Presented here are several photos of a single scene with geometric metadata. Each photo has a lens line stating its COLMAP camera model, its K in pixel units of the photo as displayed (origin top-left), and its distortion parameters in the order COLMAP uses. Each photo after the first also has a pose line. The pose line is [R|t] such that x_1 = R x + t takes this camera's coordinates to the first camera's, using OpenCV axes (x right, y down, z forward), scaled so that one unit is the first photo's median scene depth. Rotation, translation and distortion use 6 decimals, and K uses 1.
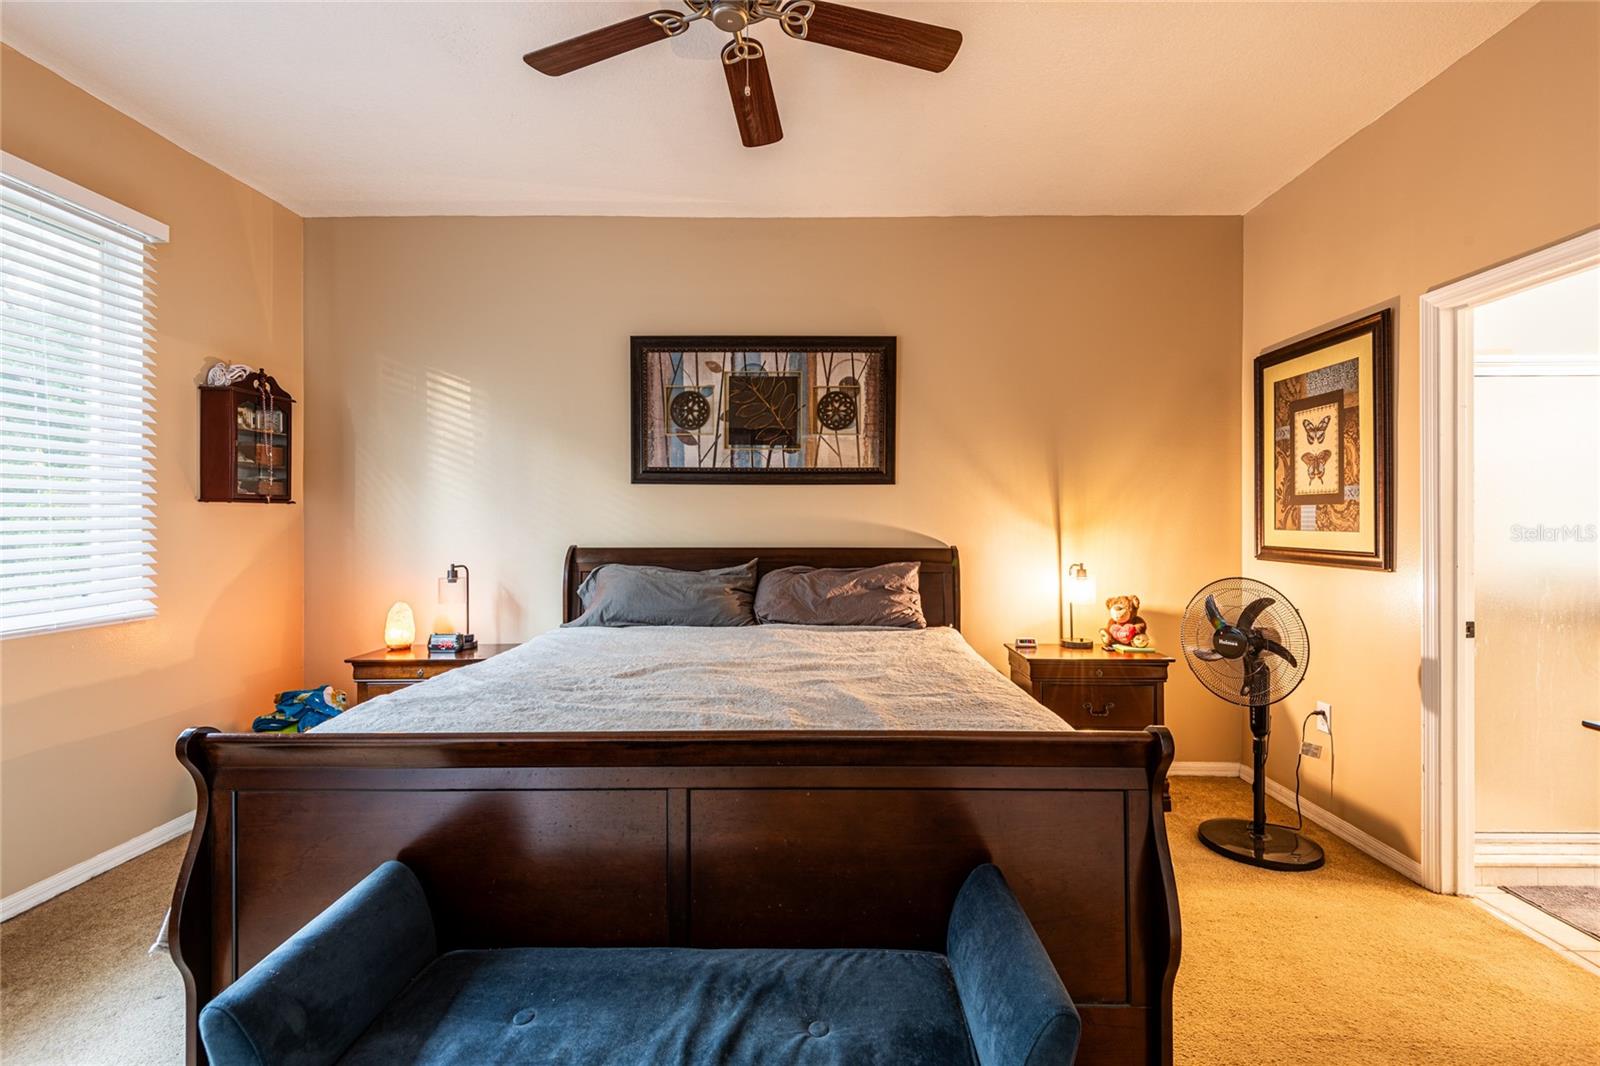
lens RADIAL K [[739.9, 0, 798.7], [0, 739.9, 532.8], [0, 0, 1]] dist [0.028362, -0.016042]
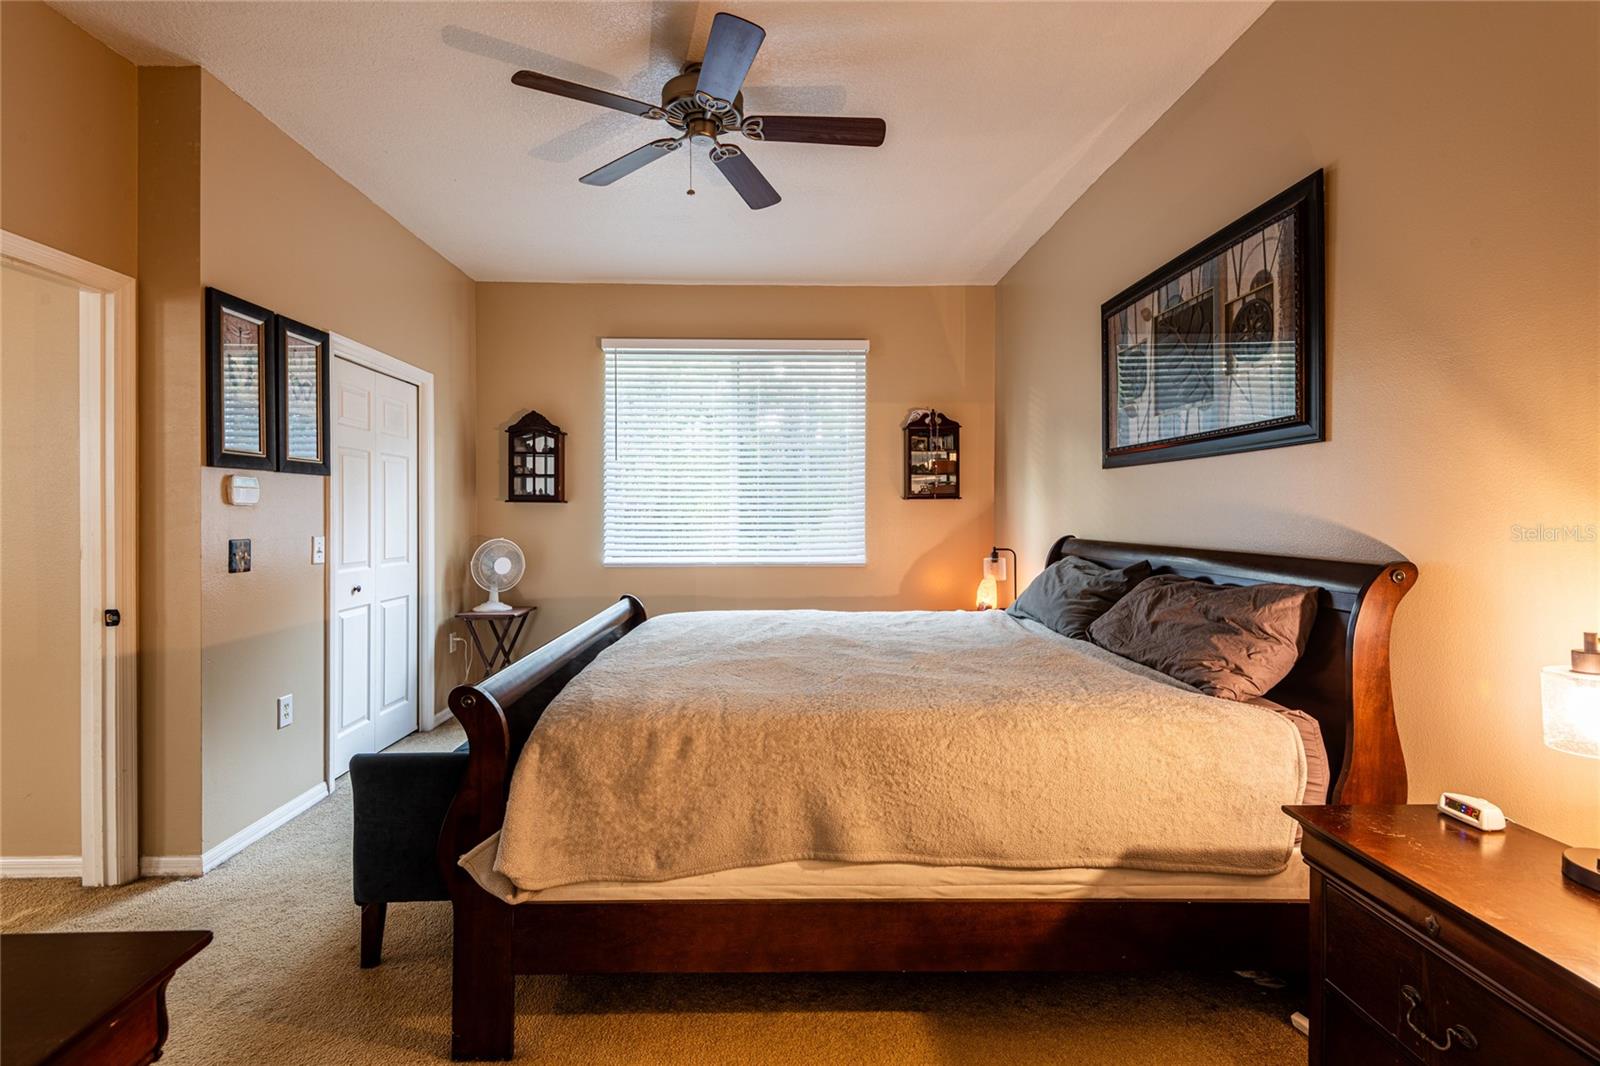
lens RADIAL K [[739.9, 0, 794.2], [0, 739.9, 517.8], [0, 0, 1]] dist [0.028362, -0.016042]
pose [[0.043012, 0.007998, -0.999043, 0.664793], [0.001261, 0.999967, 0.008059, -0.014215], [0.999074, -0.001606, 0.043000, 0.591573]]
